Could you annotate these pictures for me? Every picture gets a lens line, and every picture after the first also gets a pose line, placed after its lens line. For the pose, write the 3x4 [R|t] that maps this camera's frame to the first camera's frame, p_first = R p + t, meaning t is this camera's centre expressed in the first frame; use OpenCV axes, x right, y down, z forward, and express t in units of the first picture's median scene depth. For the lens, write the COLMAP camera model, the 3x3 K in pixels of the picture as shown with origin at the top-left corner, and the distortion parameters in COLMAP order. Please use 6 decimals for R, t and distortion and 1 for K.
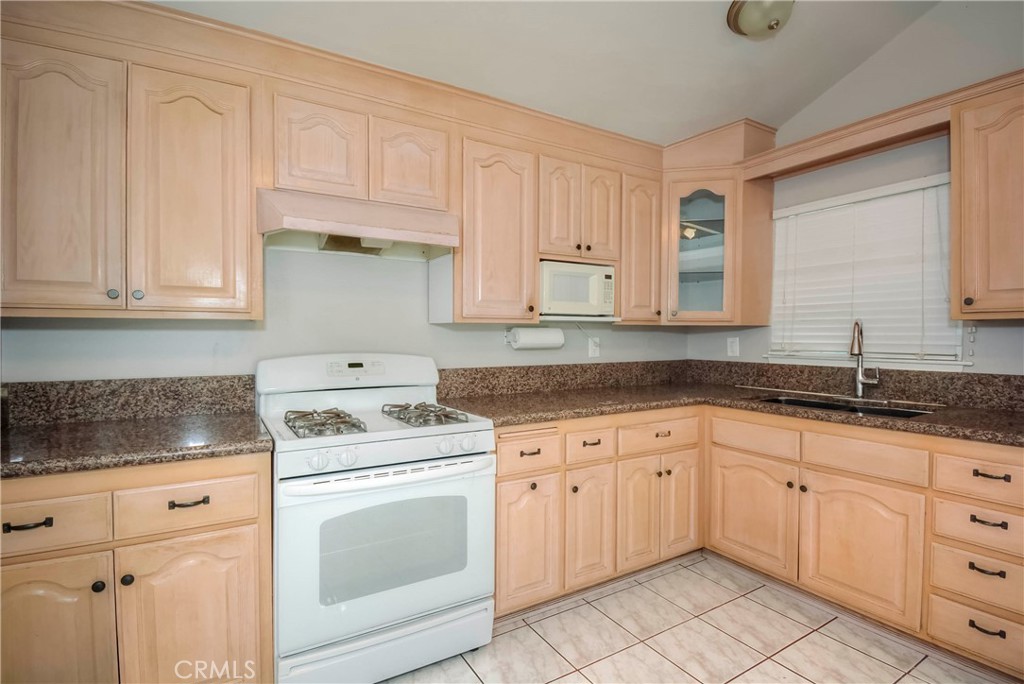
lens RADIAL K [[497.0, 0, 543.5], [0, 497.0, 344.8], [0, 0, 1]] dist [0.017744, -0.024737]
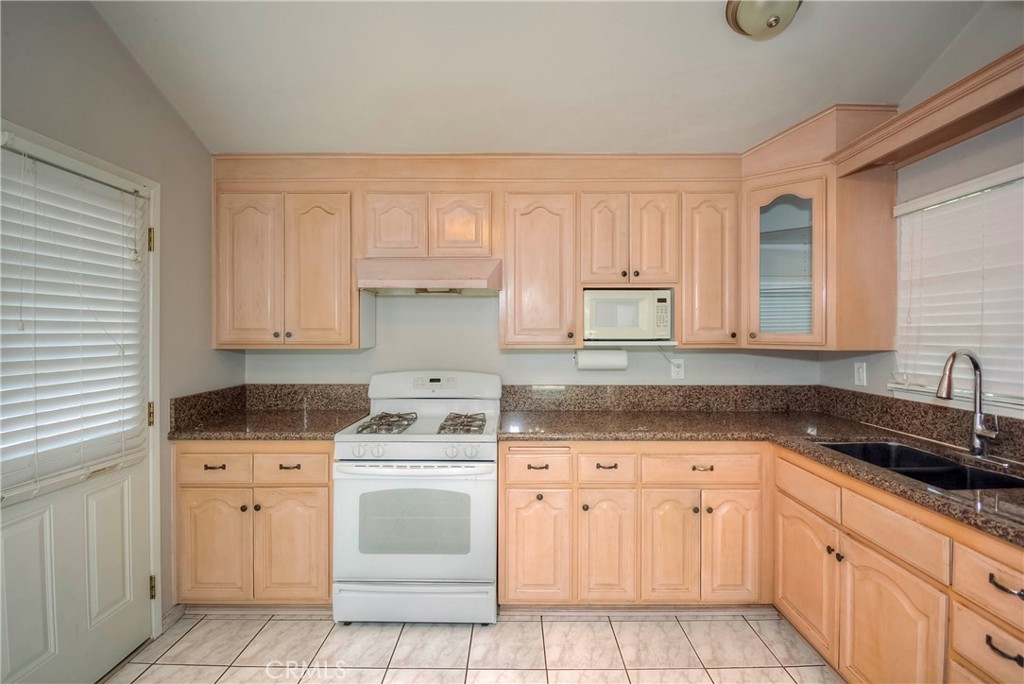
lens RADIAL K [[497.1, 0, 514.3], [0, 497.1, 336.5], [0, 0, 1]] dist [0.016280, -0.025491]
pose [[0.845031, 0.001827, -0.534715, 0.452680], [-0.010352, 0.999863, -0.012943, -0.053970], [0.534618, 0.016472, 0.844934, 0.011095]]
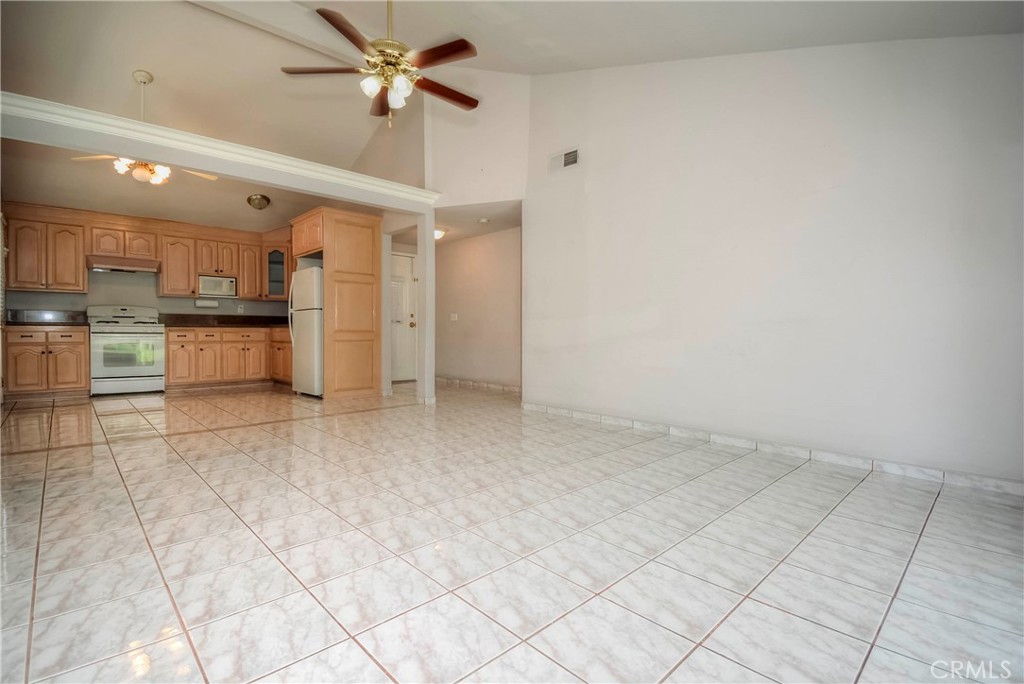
lens RADIAL K [[461.8, 0, 519.0], [0, 461.8, 343.9], [0, 0, 1]] dist [0.002642, -0.018341]
pose [[0.978842, -0.000350, 0.204619, 1.291198], [-0.002146, 0.999926, 0.011979, 0.194281], [-0.204608, -0.012165, 0.978768, -2.037825]]
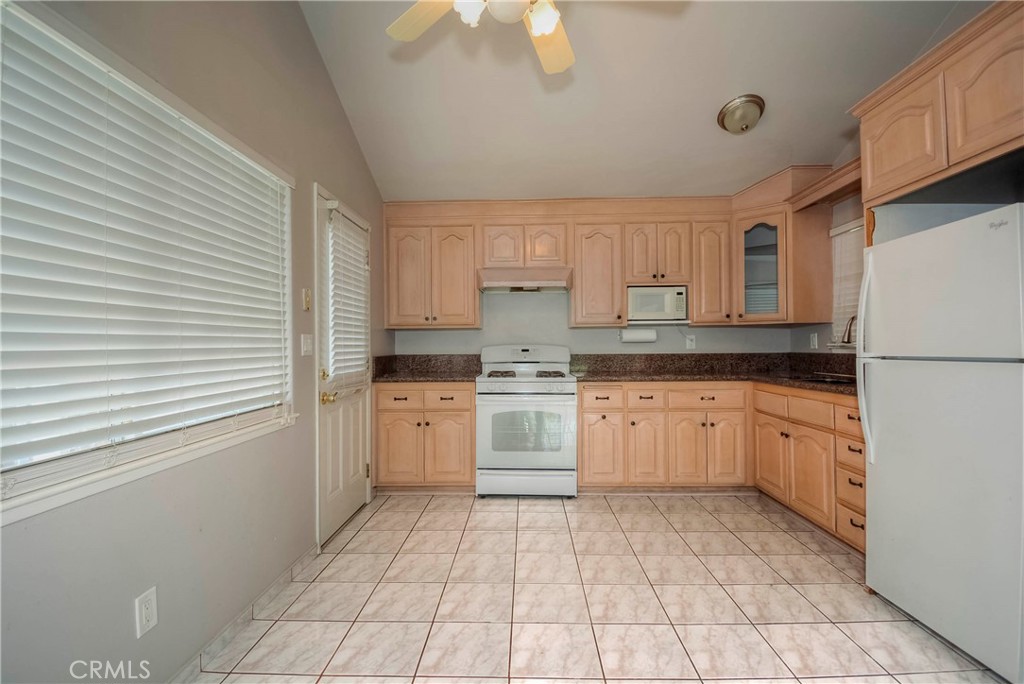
lens RADIAL K [[483.2, 0, 516.6], [0, 483.2, 343.4], [0, 0, 1]] dist [0.002114, 0.000004]
pose [[0.829270, -0.009751, -0.558764, 0.587058], [-0.002224, 0.999782, -0.020748, 0.048710], [0.558844, 0.018448, 0.829067, -0.520989]]
